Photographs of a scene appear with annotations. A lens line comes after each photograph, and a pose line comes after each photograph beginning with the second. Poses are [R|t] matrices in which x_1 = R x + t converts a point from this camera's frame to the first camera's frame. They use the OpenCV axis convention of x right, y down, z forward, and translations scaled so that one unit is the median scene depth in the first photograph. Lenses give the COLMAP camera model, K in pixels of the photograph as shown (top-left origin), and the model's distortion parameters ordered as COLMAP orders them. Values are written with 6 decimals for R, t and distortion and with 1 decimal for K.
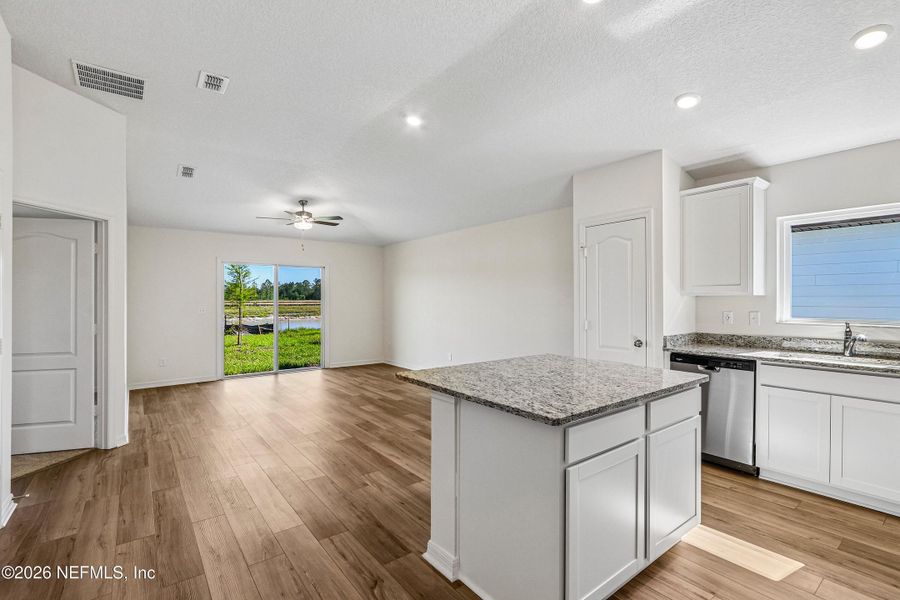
lens RADIAL K [[415.5, 0, 446.7], [0, 415.5, 292.4], [0, 0, 1]] dist [-0.017292, 0.000794]
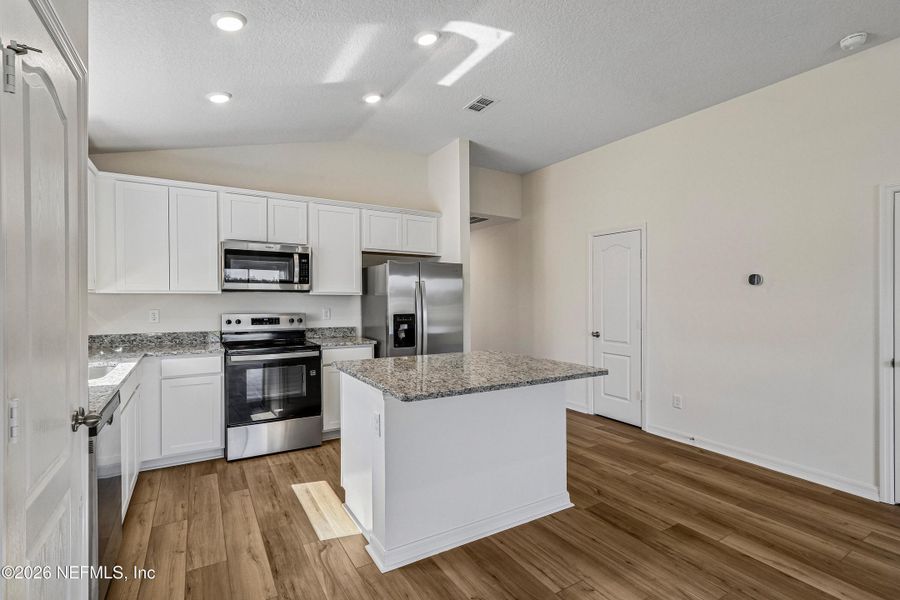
lens RADIAL K [[415.5, 0, 443.7], [0, 415.5, 300.0], [0, 0, 1]] dist [-0.017292, 0.000794]
pose [[-0.993427, -0.005173, 0.114354, 0.107262], [-0.006159, 0.999947, -0.008271, 0.019028], [-0.114306, -0.008921, -0.993406, 1.280508]]
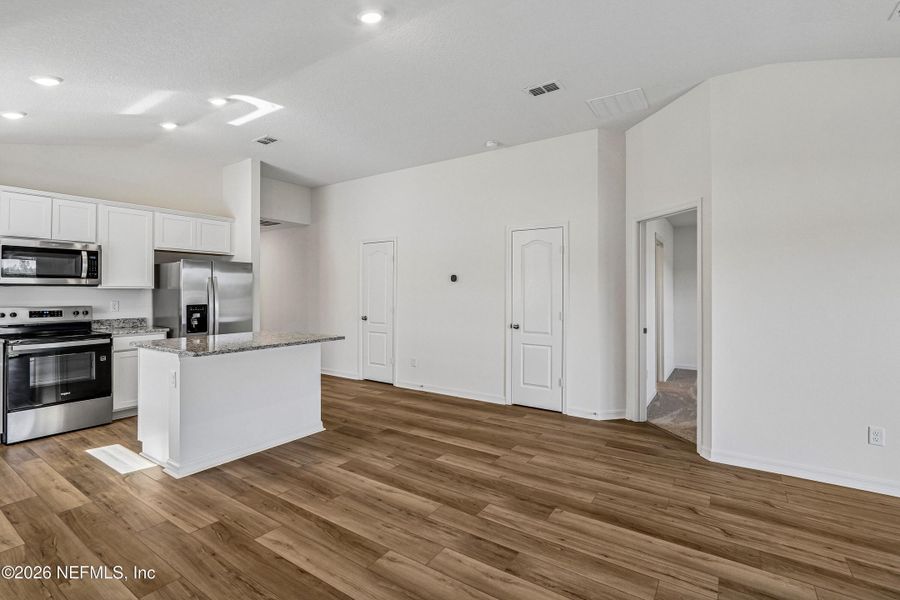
lens RADIAL K [[415.5, 0, 442.1], [0, 415.5, 282.4], [0, 0, 1]] dist [-0.017292, 0.000794]
pose [[-0.949051, -0.006133, -0.315063, 0.019234], [0.004715, 0.999422, -0.033658, 0.024836], [0.315088, -0.033429, -0.948474, 1.655800]]
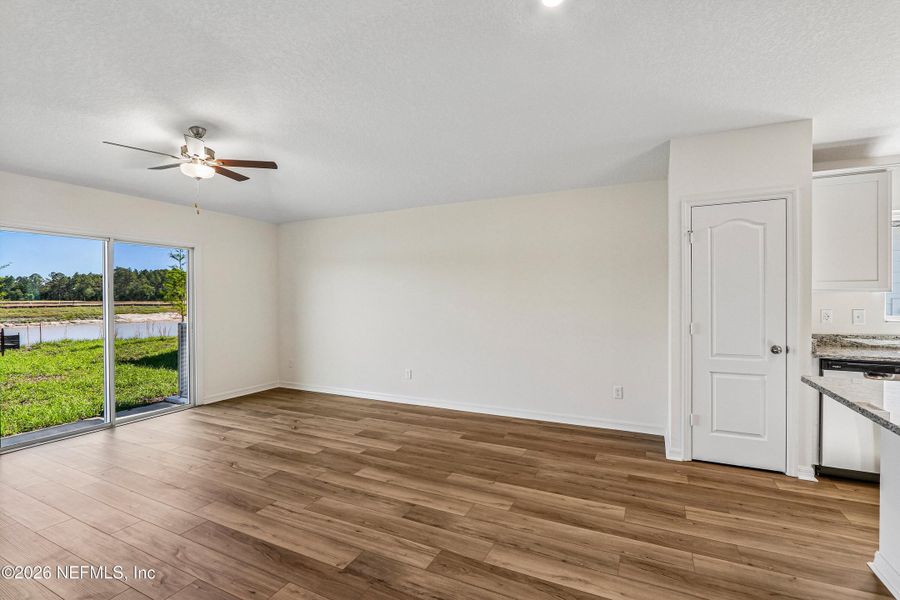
lens RADIAL K [[415.5, 0, 444.1], [0, 415.5, 297.2], [0, 0, 1]] dist [-0.017292, 0.000794]
pose [[0.895584, -0.001679, 0.444890, -0.485363], [-0.004611, 0.999904, 0.013056, 0.010374], [-0.444869, -0.013744, 0.895490, 0.541872]]
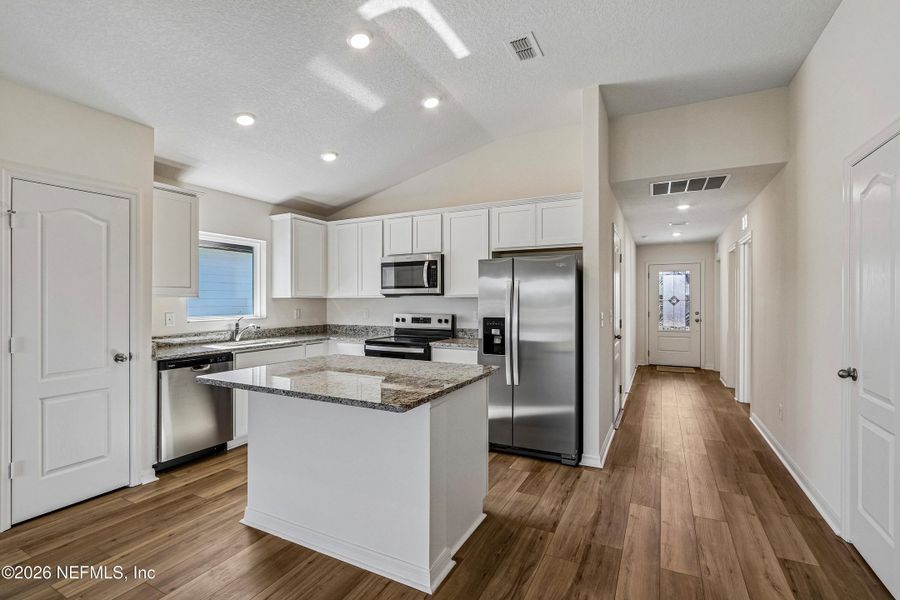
lens RADIAL K [[415.5, 0, 440.9], [0, 415.5, 298.9], [0, 0, 1]] dist [-0.017292, 0.000794]
pose [[-0.429004, 0.006112, 0.903282, -0.478251], [-0.008360, 0.999907, -0.010737, 0.015497], [-0.903264, -0.012157, -0.428913, 0.763623]]
